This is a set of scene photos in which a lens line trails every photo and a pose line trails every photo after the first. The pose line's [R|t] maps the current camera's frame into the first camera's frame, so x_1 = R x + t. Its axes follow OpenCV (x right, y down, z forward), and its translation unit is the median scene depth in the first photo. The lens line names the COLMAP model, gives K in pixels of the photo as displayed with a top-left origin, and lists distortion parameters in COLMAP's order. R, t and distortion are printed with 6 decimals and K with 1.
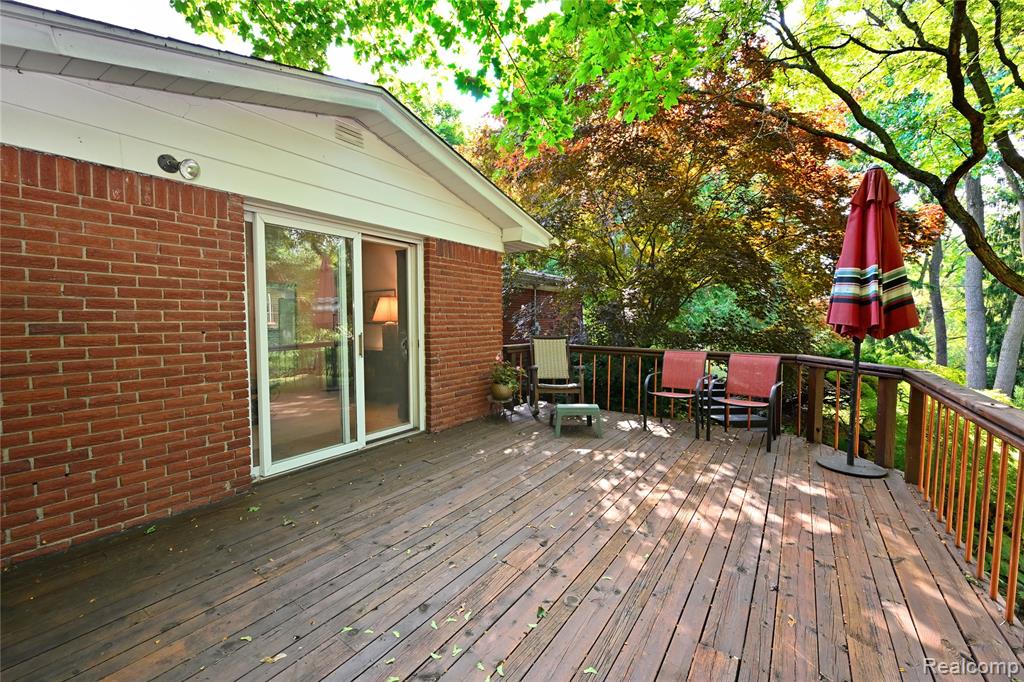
lens RADIAL K [[420.6, 0, 512.0], [0, 420.6, 341.0], [0, 0, 1]] dist [0.000713, 0.000027]
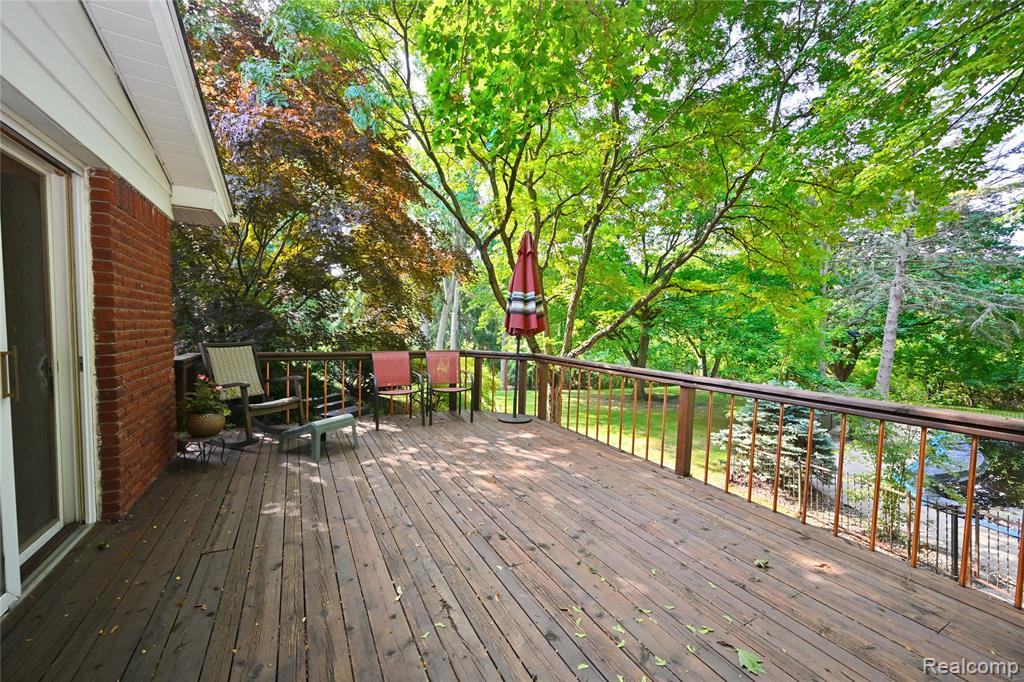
lens RADIAL K [[392.7, 0, 512.0], [0, 392.7, 341.0], [0, 0, 1]] dist [0.000040, 0.000011]
pose [[0.447962, -0.029886, 0.893553, -0.540887], [0.035050, 0.999260, 0.015850, -0.014597], [-0.893365, 0.024219, 0.448678, 0.368673]]
